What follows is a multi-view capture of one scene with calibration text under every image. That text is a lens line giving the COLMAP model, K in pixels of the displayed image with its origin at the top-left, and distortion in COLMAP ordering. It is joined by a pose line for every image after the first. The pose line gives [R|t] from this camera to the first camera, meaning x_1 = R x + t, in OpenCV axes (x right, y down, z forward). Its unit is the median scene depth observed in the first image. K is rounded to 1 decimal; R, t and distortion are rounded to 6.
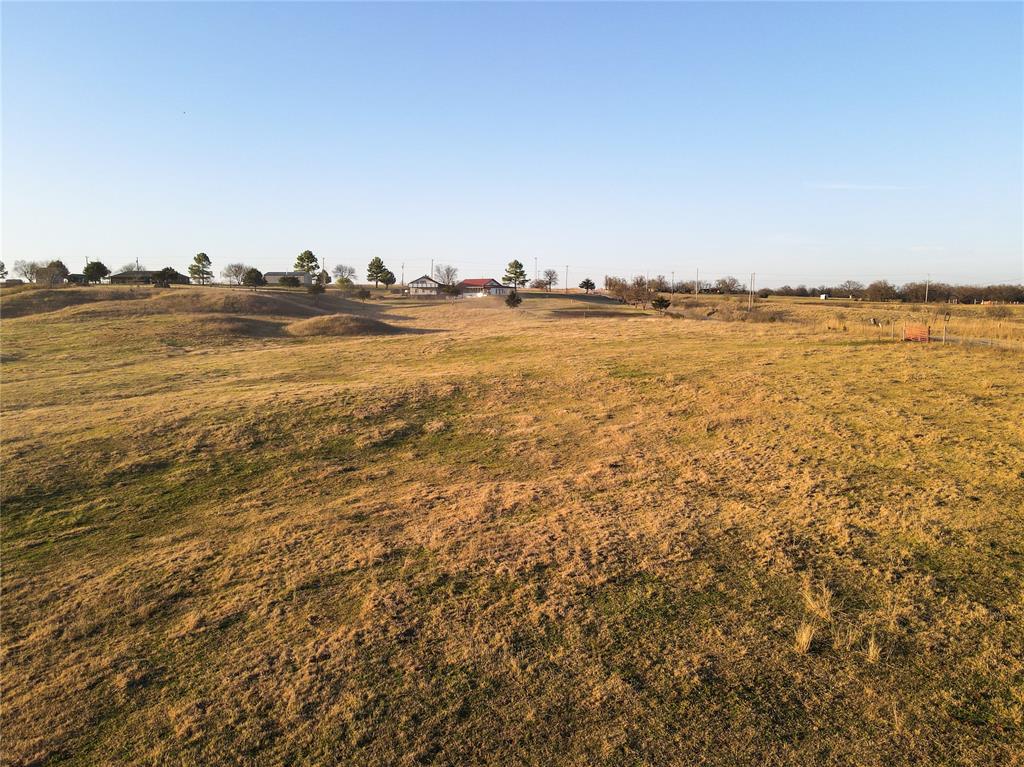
lens RADIAL K [[751.3, 0, 510.7], [0, 751.3, 385.5], [0, 0, 1]] dist [-0.003391, 0.030479]
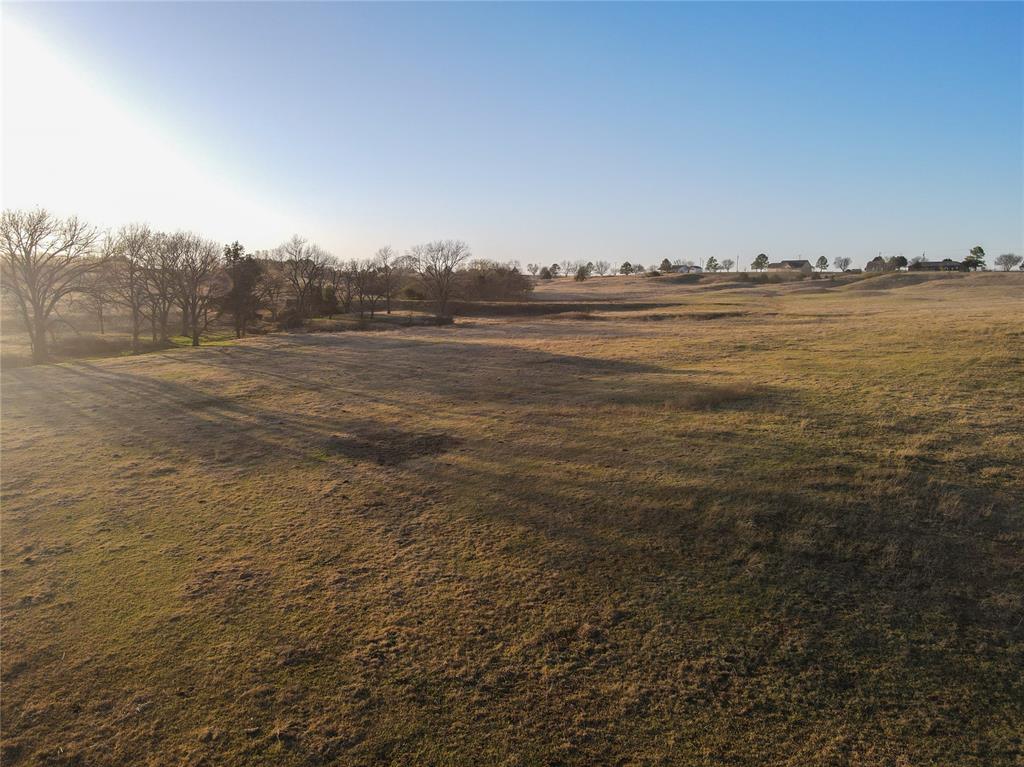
lens RADIAL K [[751.3, 0, 510.7], [0, 751.3, 385.5], [0, 0, 1]] dist [-0.003391, 0.030479]
pose [[0.643199, 0.106804, -0.758213, 0.075882], [-0.097999, 0.993563, 0.056823, 0.064052], [0.759402, 0.037755, 0.649526, -0.431669]]
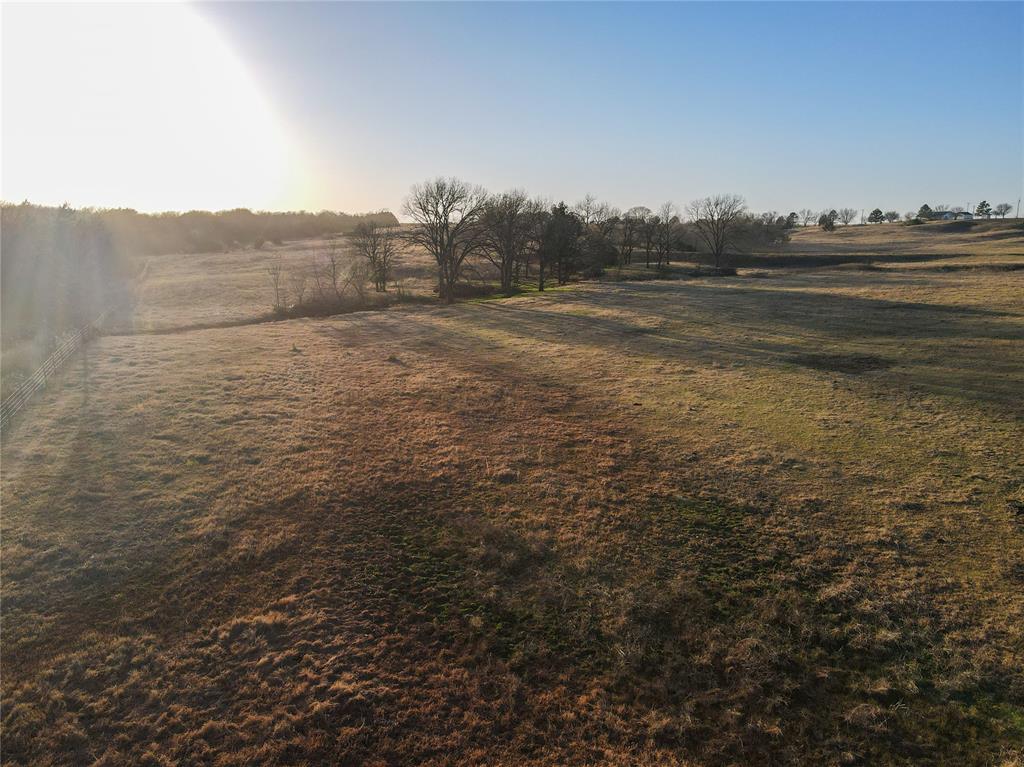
lens RADIAL K [[751.3, 0, 510.7], [0, 751.3, 385.5], [0, 0, 1]] dist [-0.003391, 0.030479]
pose [[0.411503, 0.178717, -0.893714, 0.089656], [-0.106357, 0.983303, 0.147661, 0.070603], [0.905181, 0.034290, 0.423640, -0.498212]]
